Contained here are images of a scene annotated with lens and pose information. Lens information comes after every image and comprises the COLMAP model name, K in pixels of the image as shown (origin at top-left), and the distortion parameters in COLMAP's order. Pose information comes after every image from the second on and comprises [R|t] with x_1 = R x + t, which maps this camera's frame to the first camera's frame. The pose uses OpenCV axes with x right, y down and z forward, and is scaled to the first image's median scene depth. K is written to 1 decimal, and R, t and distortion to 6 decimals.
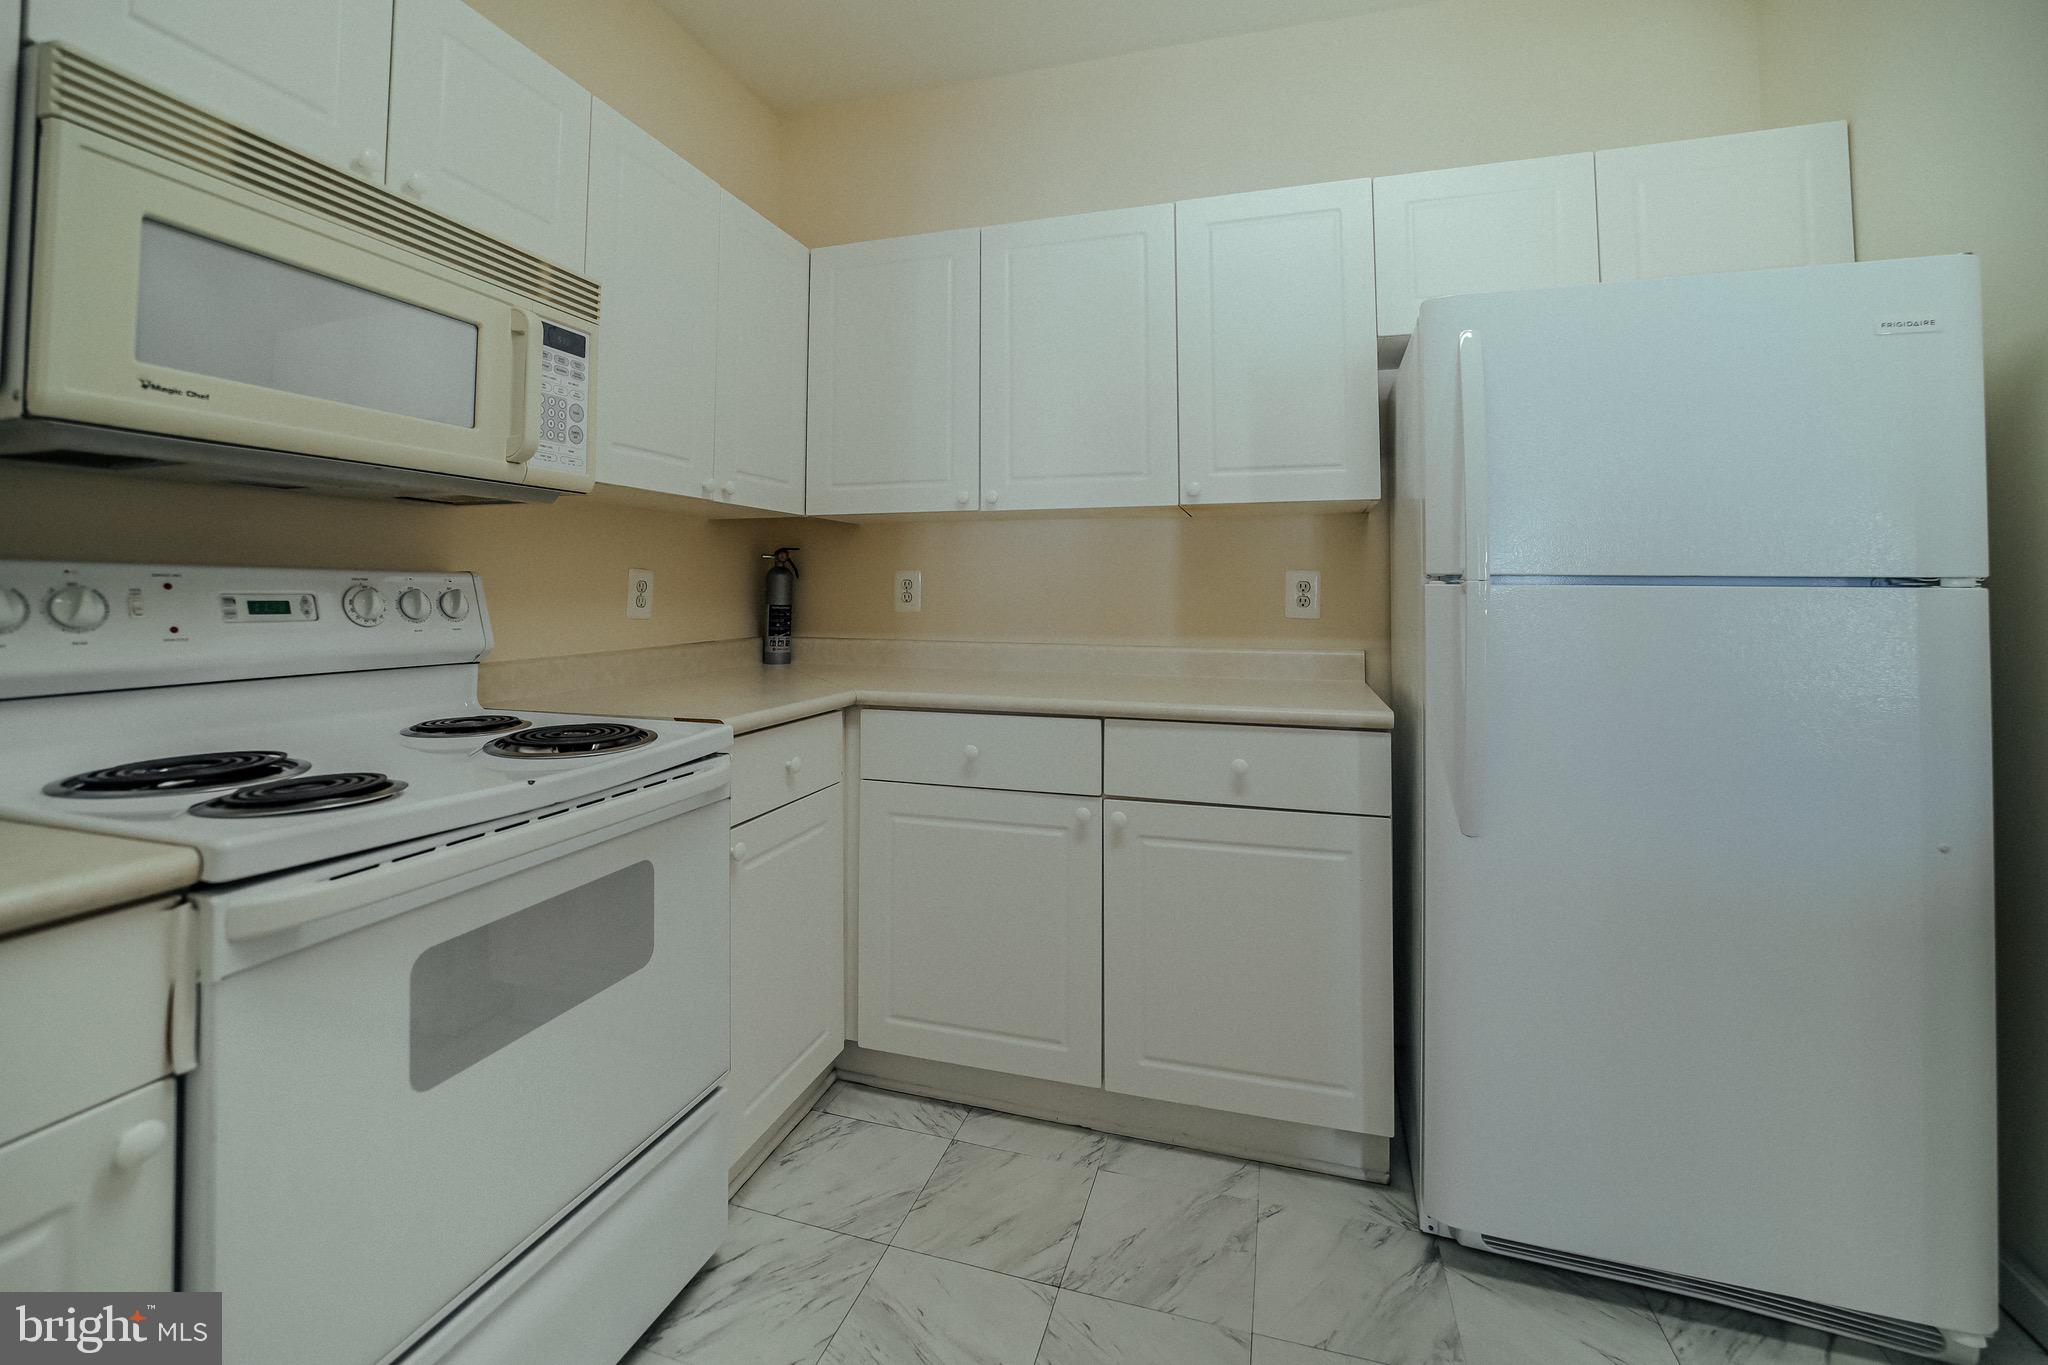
lens RADIAL K [[861.4, 0, 1032.9], [0, 861.4, 559.5], [0, 0, 1]] dist [-0.027489, 0.004190]
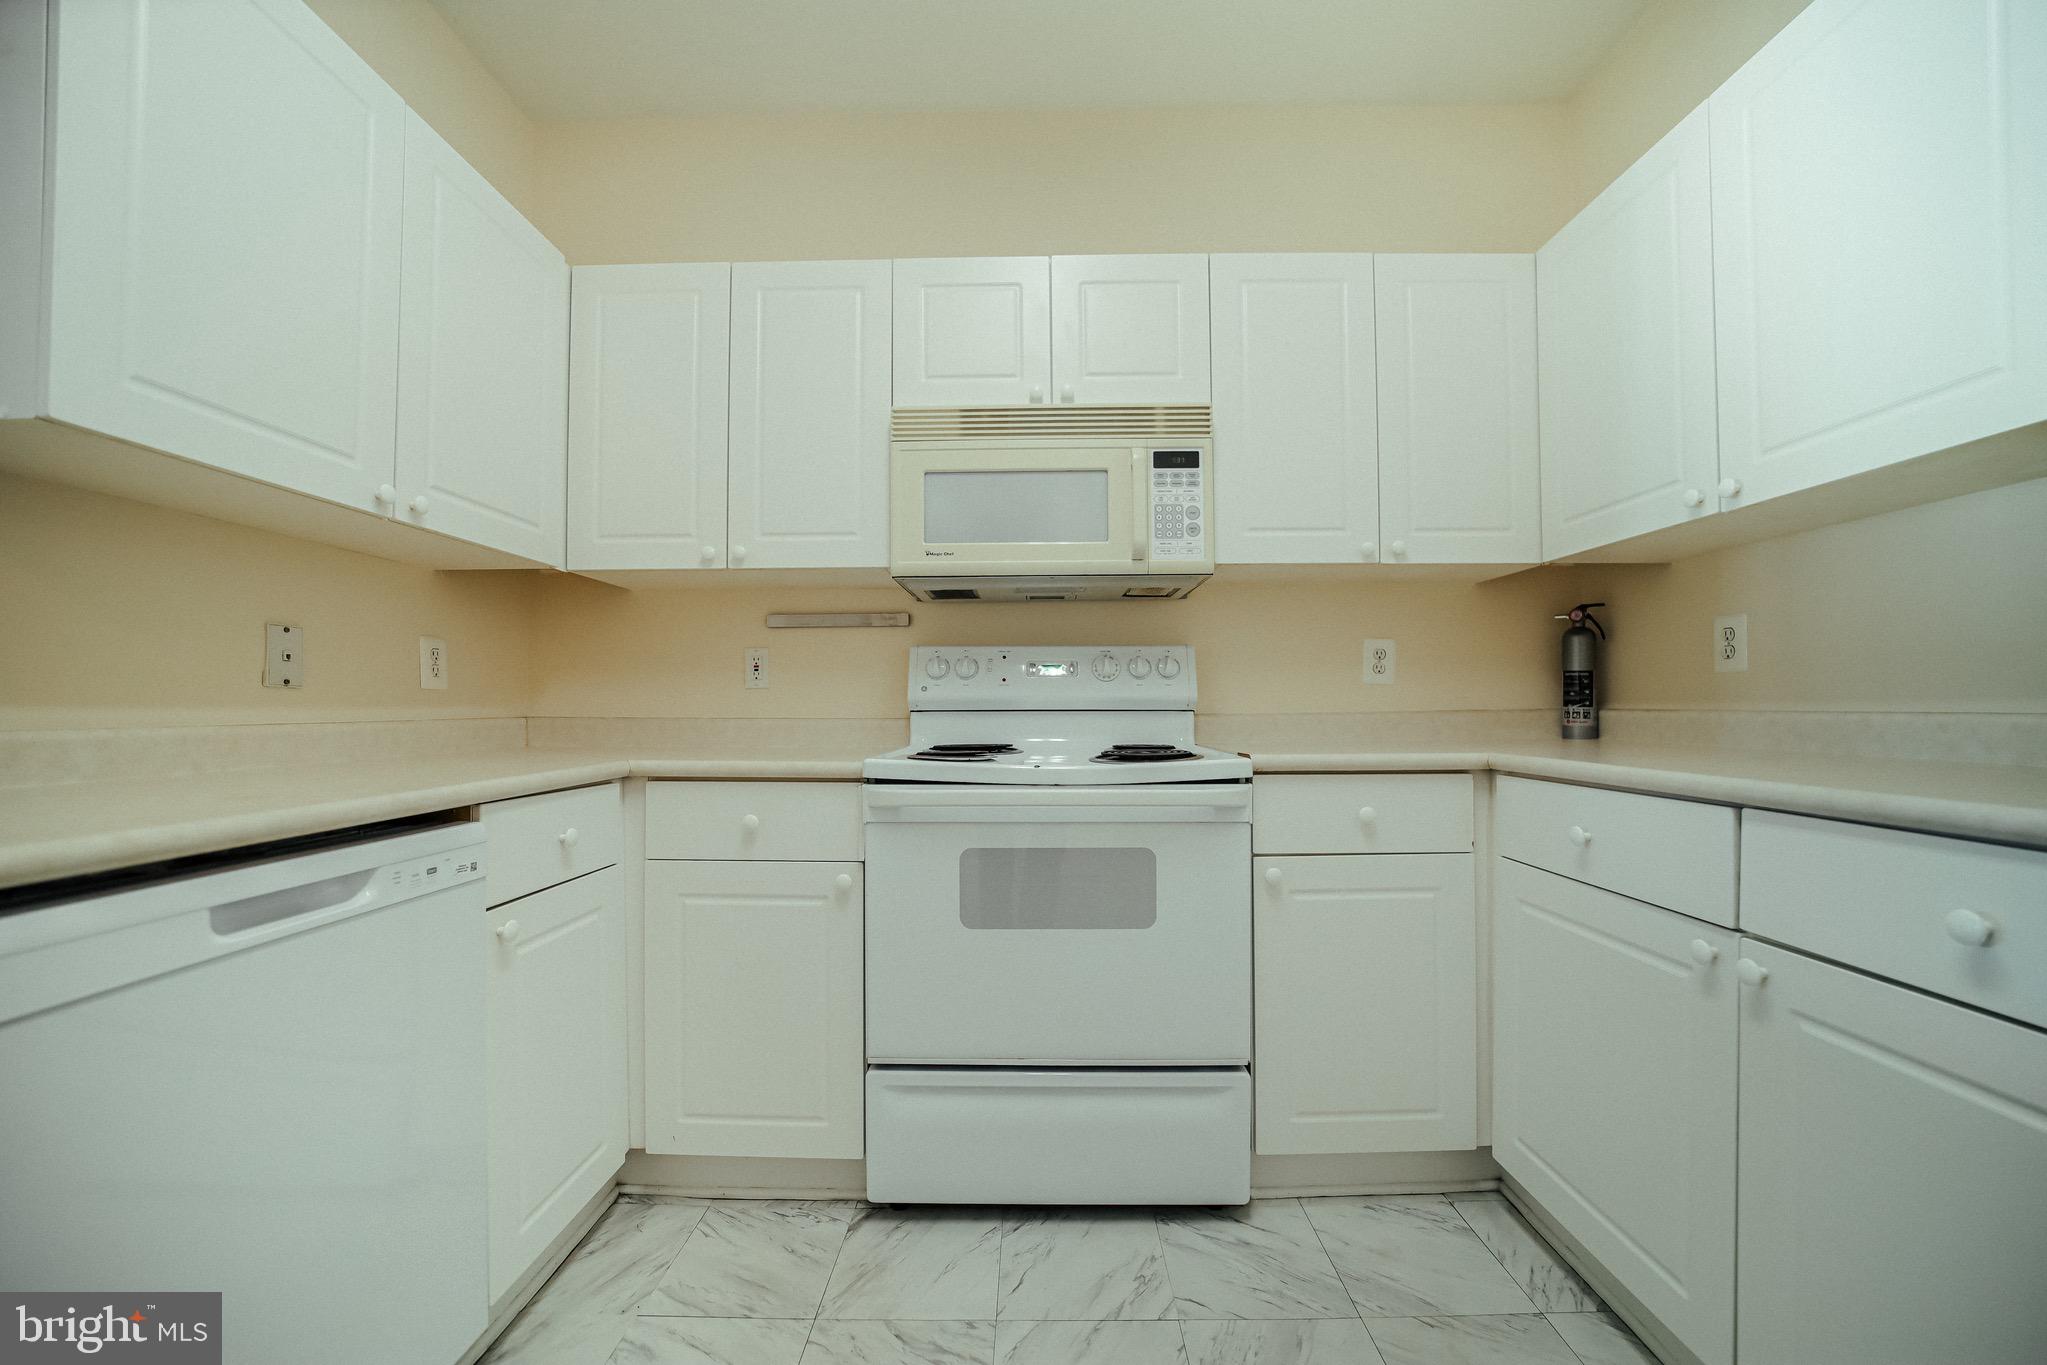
lens RADIAL K [[823.1, 0, 1009.6], [0, 823.1, 695.7], [0, 0, 1]] dist [-0.035589, 0.004536]
pose [[0.265041, -0.016355, -0.964098, 0.582349], [0.042872, 0.999067, -0.005163, 0.098873], [0.963283, -0.039964, 0.265495, 0.398413]]
